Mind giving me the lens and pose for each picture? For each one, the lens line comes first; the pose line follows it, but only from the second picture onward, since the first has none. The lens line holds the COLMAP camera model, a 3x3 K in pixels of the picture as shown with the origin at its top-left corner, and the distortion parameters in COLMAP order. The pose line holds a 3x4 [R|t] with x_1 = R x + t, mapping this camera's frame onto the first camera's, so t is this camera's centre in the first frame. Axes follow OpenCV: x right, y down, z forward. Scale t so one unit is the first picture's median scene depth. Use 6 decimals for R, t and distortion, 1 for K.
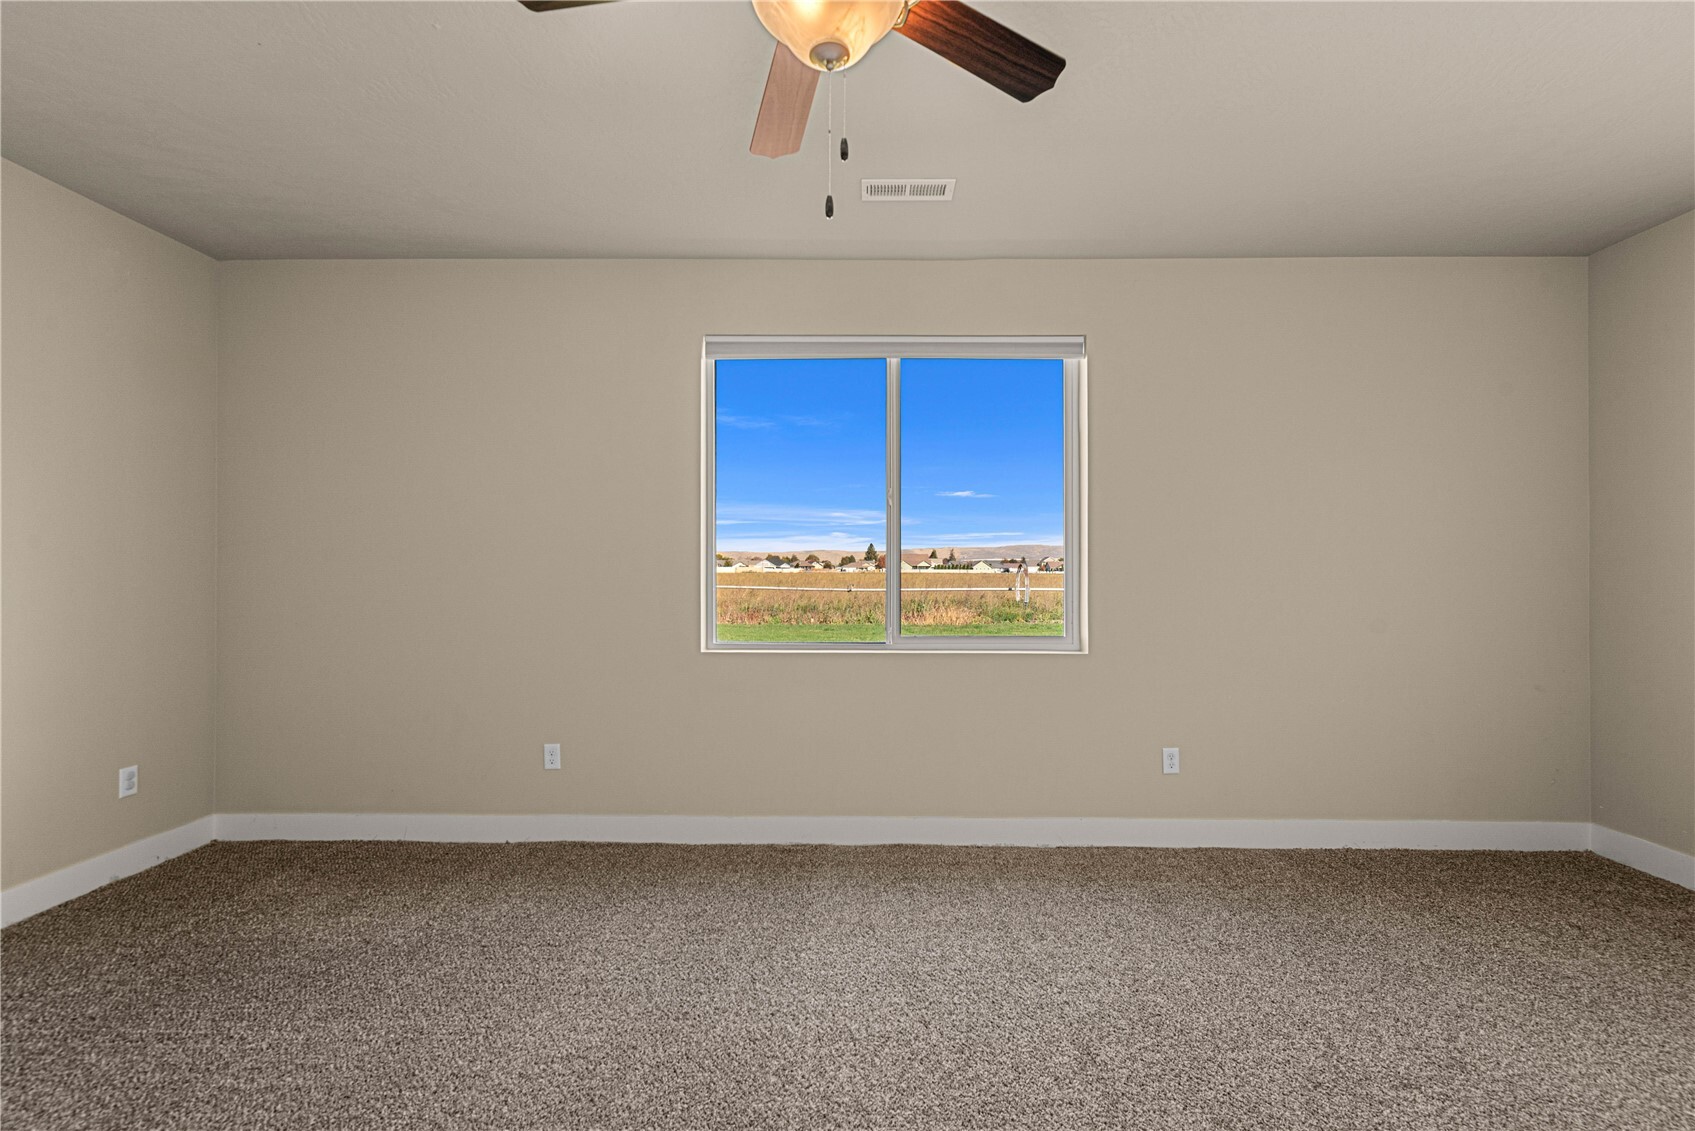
lens RADIAL K [[754.0, 0, 852.7], [0, 754.0, 567.0], [0, 0, 1]] dist [0.000631, -0.000019]
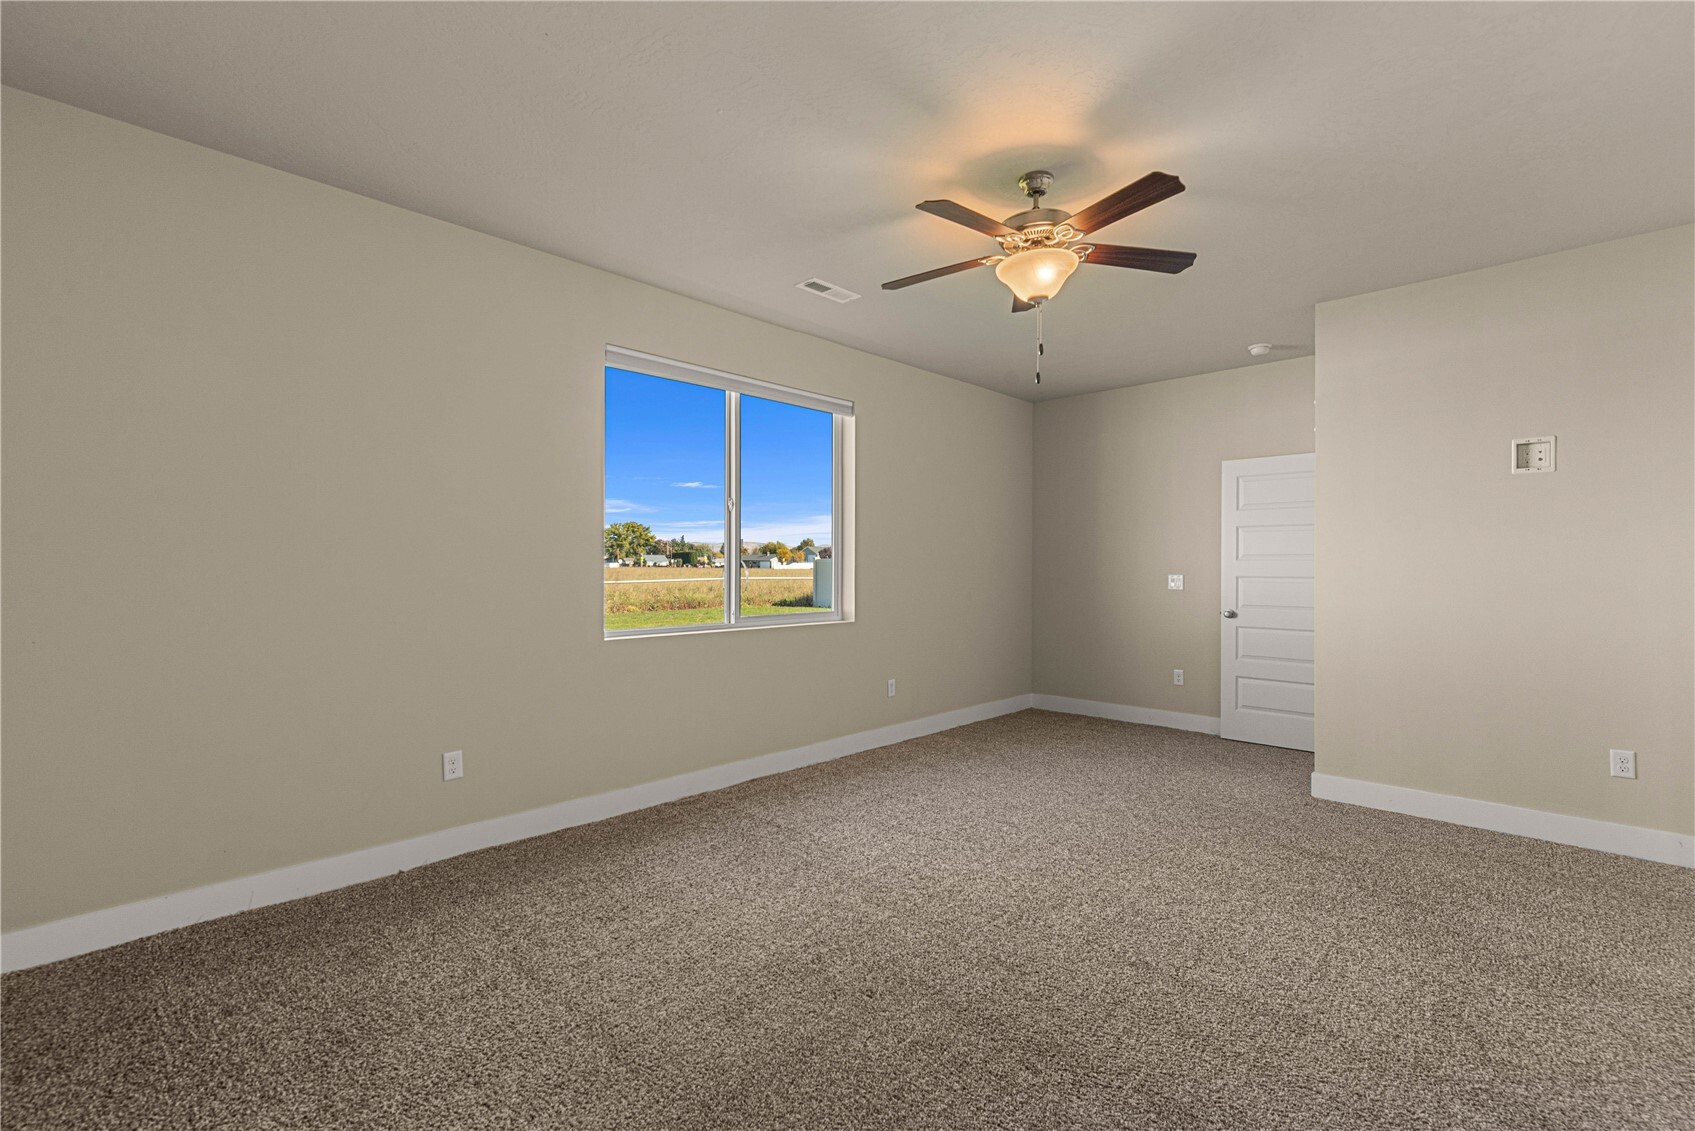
lens RADIAL K [[754.0, 0, 852.7], [0, 754.0, 567.0], [0, 0, 1]] dist [0.000631, -0.000019]
pose [[0.677170, -0.001511, 0.735825, -0.755796], [-0.003766, 0.999978, 0.005520, 0.002358], [-0.735817, -0.006509, 0.677150, 0.018098]]
